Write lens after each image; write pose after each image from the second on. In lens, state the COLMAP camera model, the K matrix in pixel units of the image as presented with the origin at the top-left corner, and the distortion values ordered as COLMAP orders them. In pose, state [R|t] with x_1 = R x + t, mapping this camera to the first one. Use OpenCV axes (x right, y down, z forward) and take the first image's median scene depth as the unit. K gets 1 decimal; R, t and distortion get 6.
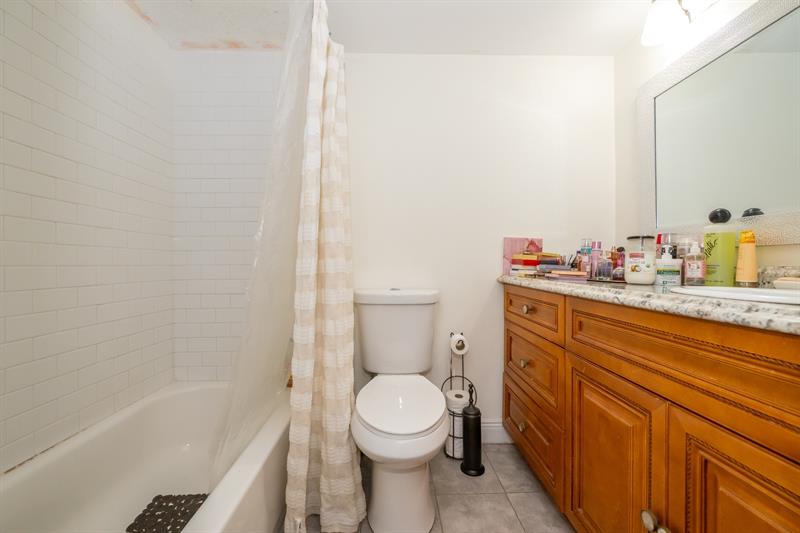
lens RADIAL K [[322.7, 0, 398.6], [0, 322.7, 264.8], [0, 0, 1]] dist [-0.001092, -0.000358]
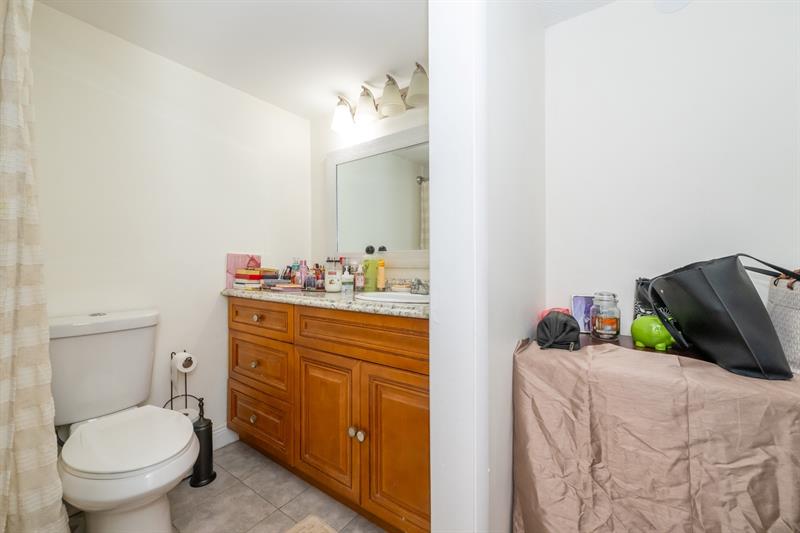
lens RADIAL K [[322.7, 0, 398.6], [0, 322.7, 264.8], [0, 0, 1]] dist [-0.001092, -0.000358]
pose [[0.598930, -0.000863, 0.800801, -0.273530], [0.002060, 0.999998, -0.000463, -0.063950], [-0.800799, 0.001927, 0.598930, -0.145999]]
